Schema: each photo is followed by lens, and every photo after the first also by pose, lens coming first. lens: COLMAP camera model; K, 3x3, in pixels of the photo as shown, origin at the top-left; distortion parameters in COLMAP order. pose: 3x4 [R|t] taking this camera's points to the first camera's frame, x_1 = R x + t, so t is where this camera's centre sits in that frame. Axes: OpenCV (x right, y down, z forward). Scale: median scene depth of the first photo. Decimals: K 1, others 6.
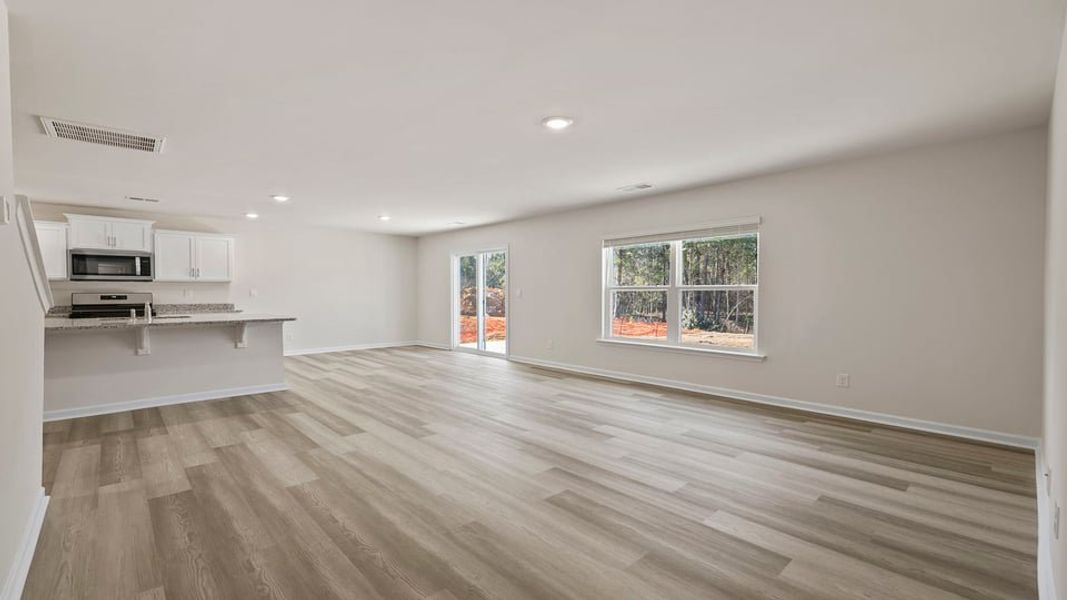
lens RADIAL K [[450.6, 0, 531.3], [0, 450.6, 290.9], [0, 0, 1]] dist [-0.000292, 0.000432]
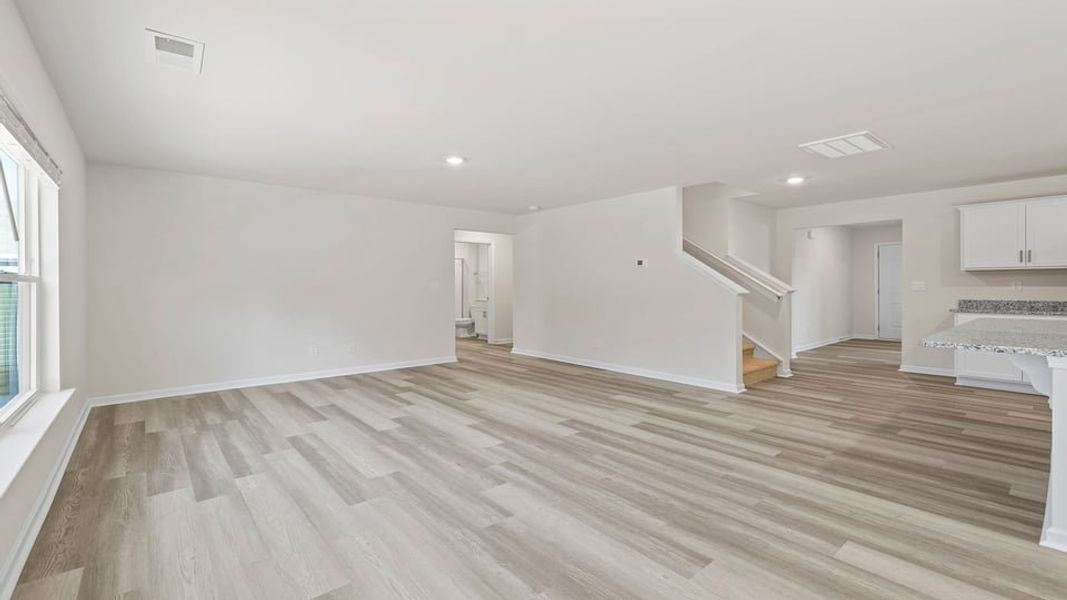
lens RADIAL K [[450.4, 0, 526.8], [0, 450.4, 286.9], [0, 0, 1]] dist [-0.000950, -0.000938]
pose [[-0.998464, -0.004676, 0.055213, -0.170307], [-0.004269, 0.999963, 0.007479, -0.001414], [-0.055246, 0.007231, -0.998447, 1.785268]]
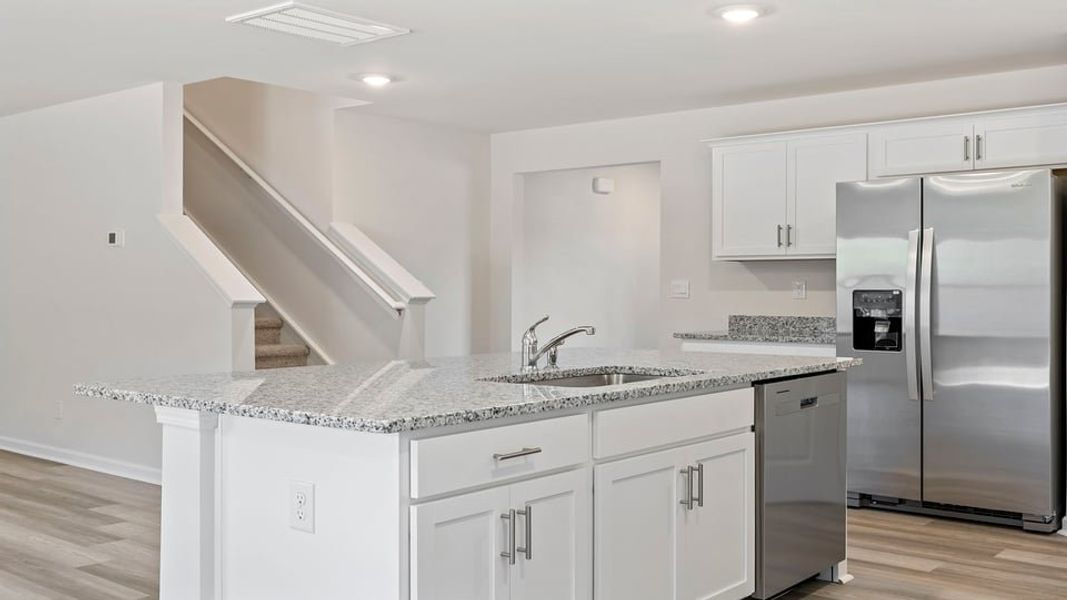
lens RADIAL K [[1040.9, 0, 533.5], [0, 1040.9, 300.0], [0, 0, 1]] dist [0.003577, 0.005568]
pose [[-0.990908, -0.007843, -0.134309, -0.534386], [-0.010276, 0.999795, 0.017436, -0.005429], [0.134145, 0.018657, -0.990786, 1.890493]]
